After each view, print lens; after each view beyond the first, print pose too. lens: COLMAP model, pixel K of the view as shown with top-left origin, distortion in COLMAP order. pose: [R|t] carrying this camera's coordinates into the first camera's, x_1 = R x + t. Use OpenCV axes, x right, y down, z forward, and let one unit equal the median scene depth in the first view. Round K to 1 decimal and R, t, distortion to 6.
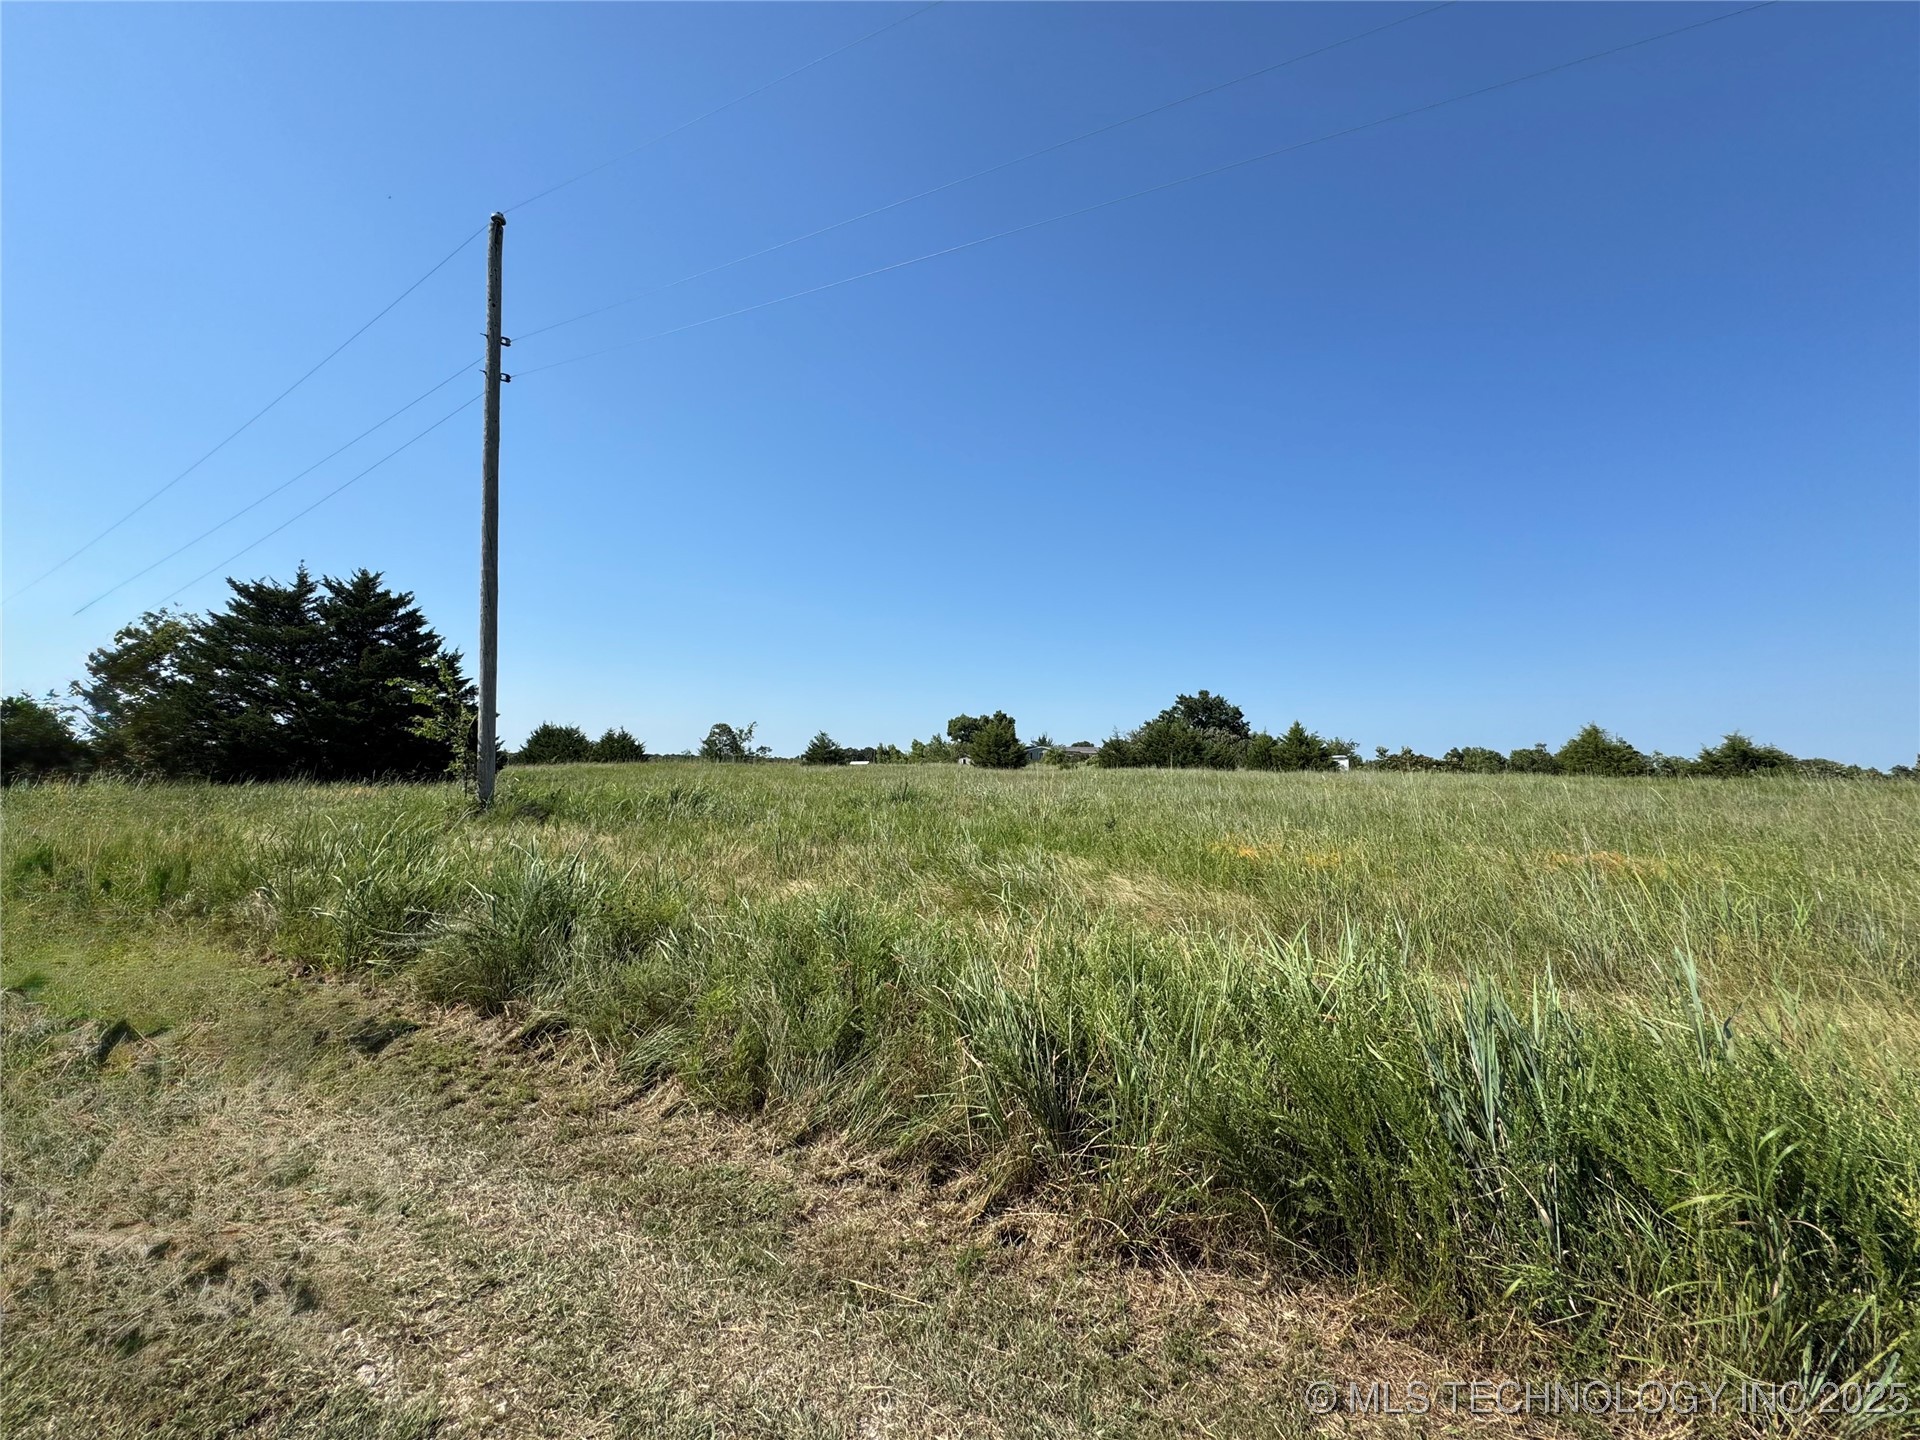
lens RADIAL K [[783.6, 0, 960.0], [0, 783.6, 720.0], [0, 0, 1]] dist [0.000676, 0.000057]
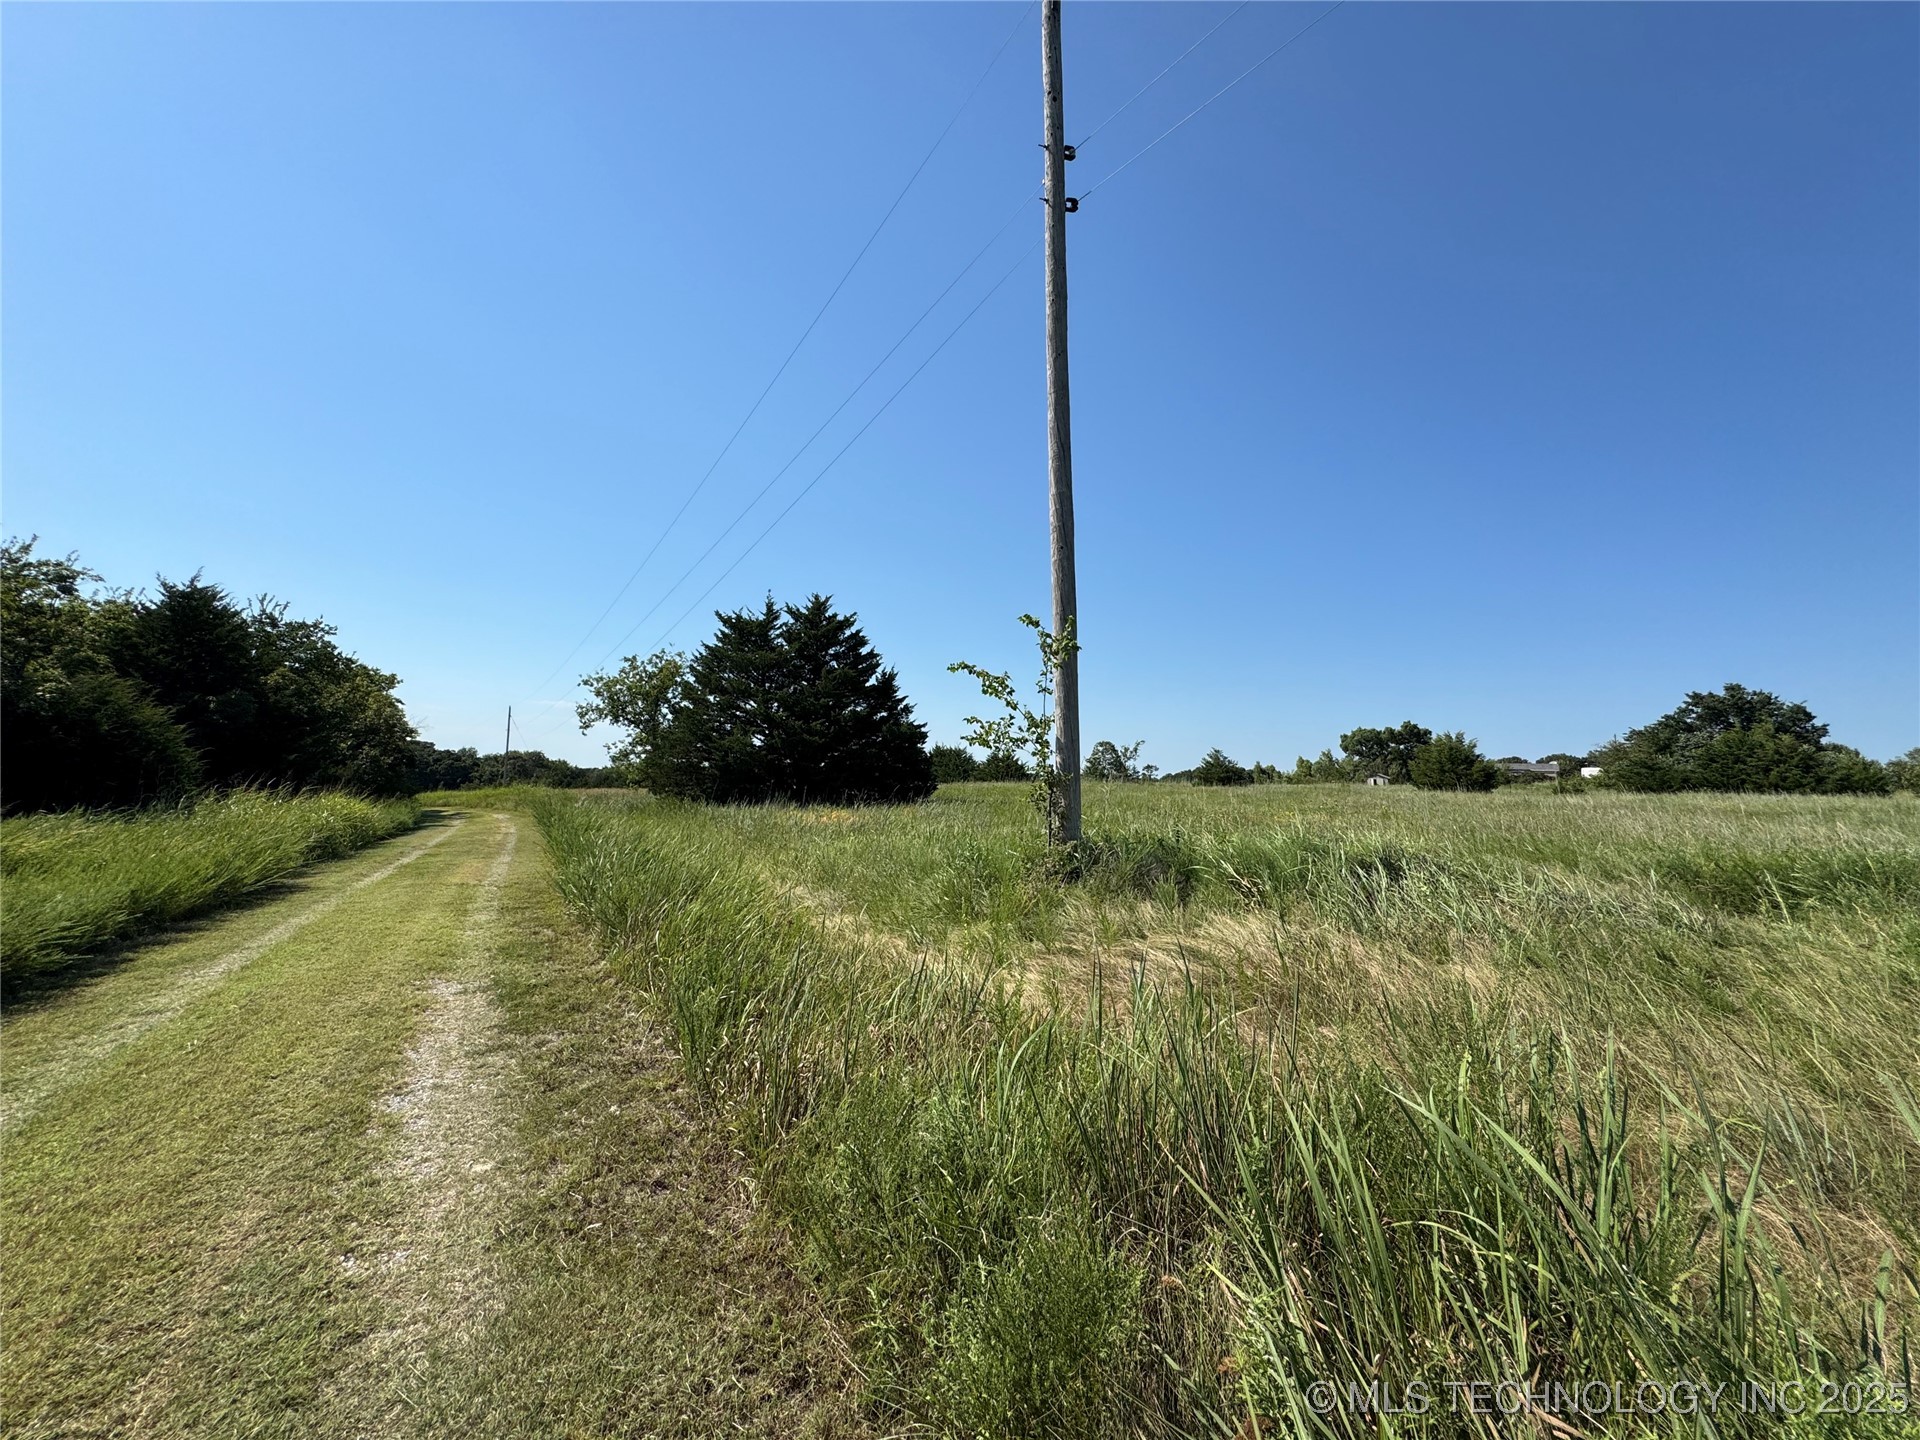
lens RADIAL K [[783.6, 0, 960.0], [0, 783.6, 720.0], [0, 0, 1]] dist [0.000676, 0.000057]
pose [[0.907094, -0.031573, -0.419742, -0.160175], [0.021047, 0.999338, -0.029687, 0.007214], [0.420401, 0.018095, 0.907158, 0.146195]]
